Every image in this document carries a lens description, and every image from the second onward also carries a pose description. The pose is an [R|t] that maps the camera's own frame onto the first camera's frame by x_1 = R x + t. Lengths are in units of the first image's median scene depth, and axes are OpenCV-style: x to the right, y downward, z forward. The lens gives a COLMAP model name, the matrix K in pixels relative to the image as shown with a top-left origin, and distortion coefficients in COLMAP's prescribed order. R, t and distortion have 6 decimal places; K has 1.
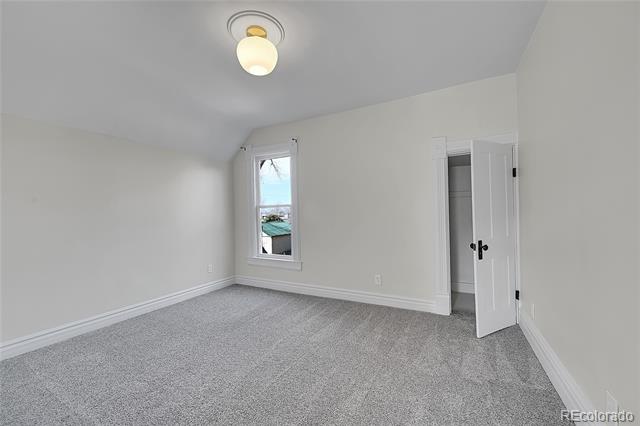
lens RADIAL K [[248.4, 0, 320.1], [0, 248.4, 214.1], [0, 0, 1]] dist [0.012489, 0.000043]
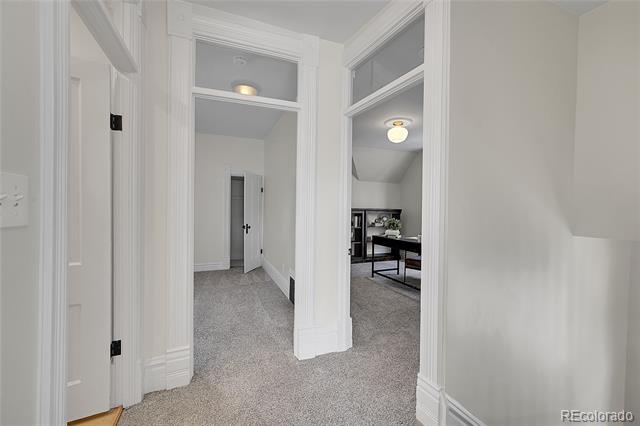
lens RADIAL K [[248.4, 0, 318.4], [0, 248.4, 213.3], [0, 0, 1]] dist [0.012489, 0.000043]
pose [[0.635869, 0.011893, 0.771705, -0.483368], [-0.025737, 0.999652, 0.005801, -0.000856], [-0.771368, -0.023550, 0.635954, -0.632837]]
